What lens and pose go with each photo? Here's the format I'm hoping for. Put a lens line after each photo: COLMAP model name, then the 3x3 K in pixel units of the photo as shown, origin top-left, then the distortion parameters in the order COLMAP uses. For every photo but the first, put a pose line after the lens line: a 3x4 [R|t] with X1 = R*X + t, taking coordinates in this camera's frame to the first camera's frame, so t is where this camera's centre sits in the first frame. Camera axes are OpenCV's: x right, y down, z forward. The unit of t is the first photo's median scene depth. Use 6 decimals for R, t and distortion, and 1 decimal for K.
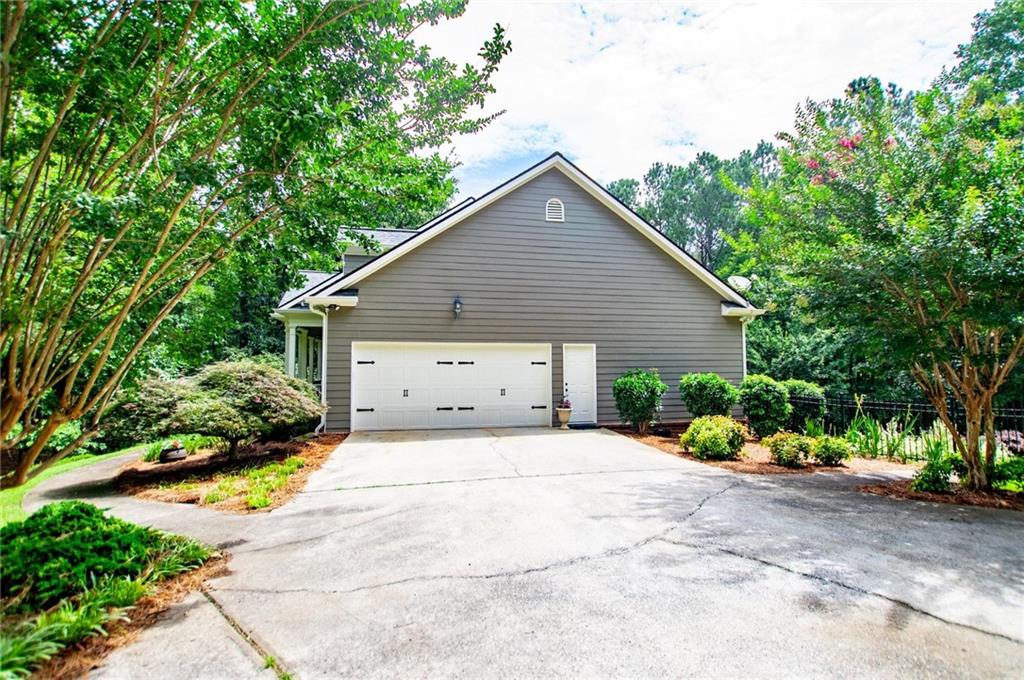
lens RADIAL K [[452.9, 0, 516.9], [0, 452.9, 341.8], [0, 0, 1]] dist [-0.019955, -0.000109]
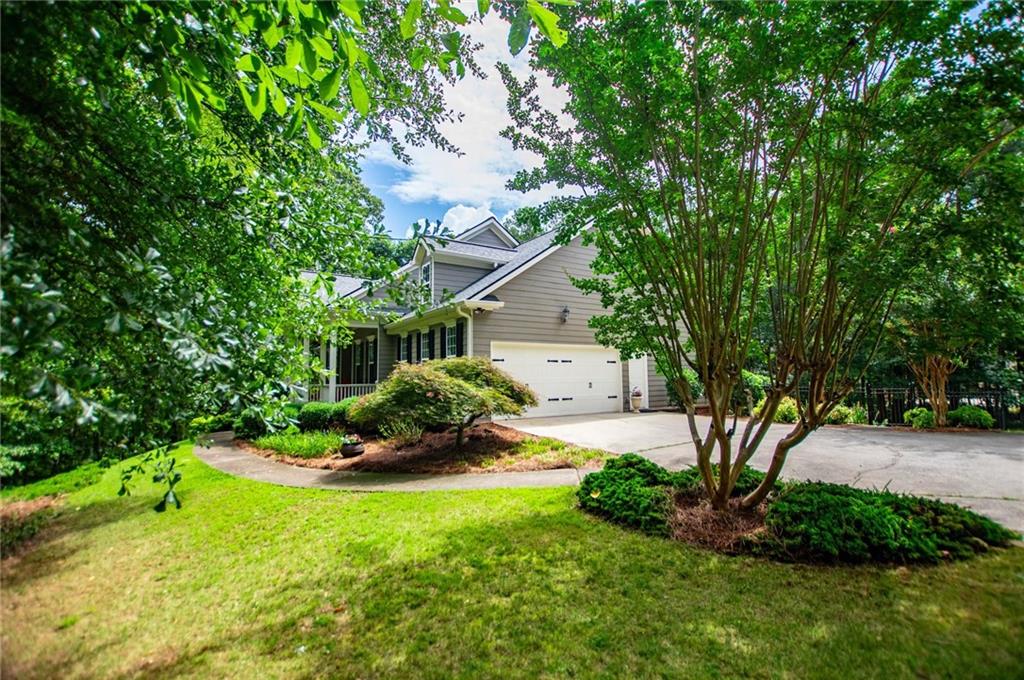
lens RADIAL K [[452.9, 0, 516.9], [0, 452.9, 341.8], [0, 0, 1]] dist [-0.019955, -0.000109]
pose [[0.928372, 0.027859, 0.370606, -0.694628], [-0.031321, 0.999504, 0.003326, -0.005073], [-0.370330, -0.014696, 0.928784, -0.073330]]
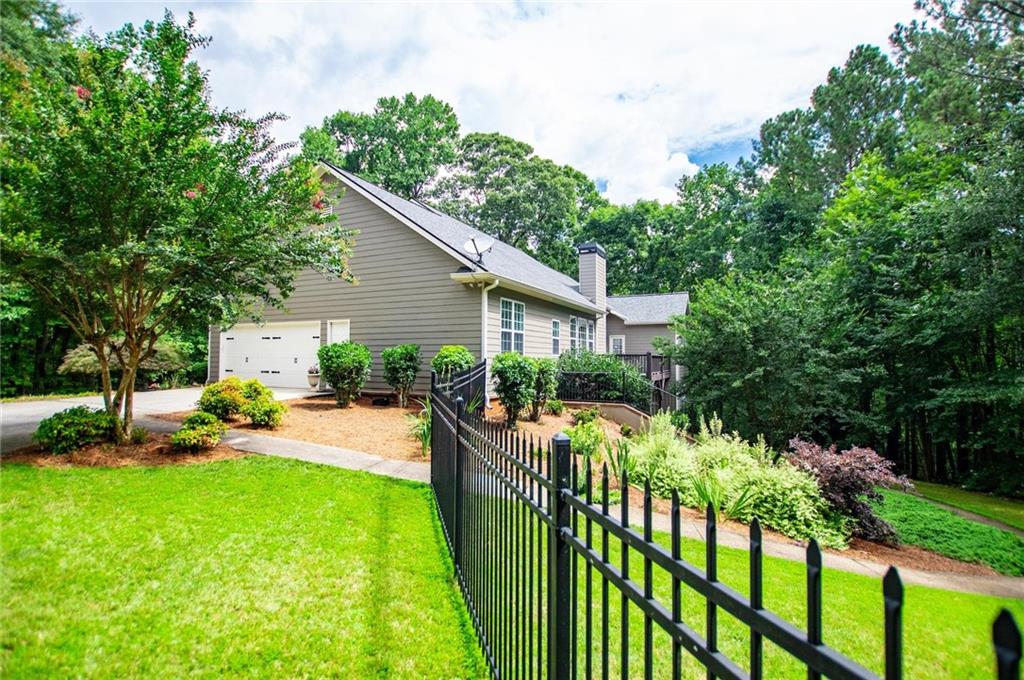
lens RADIAL K [[452.9, 0, 516.9], [0, 452.9, 341.8], [0, 0, 1]] dist [-0.019955, -0.000109]
pose [[0.808894, -0.004164, -0.587940, 1.245521], [0.042100, 0.997818, 0.050854, 0.020997], [0.586445, -0.065888, 0.807305, 0.353838]]
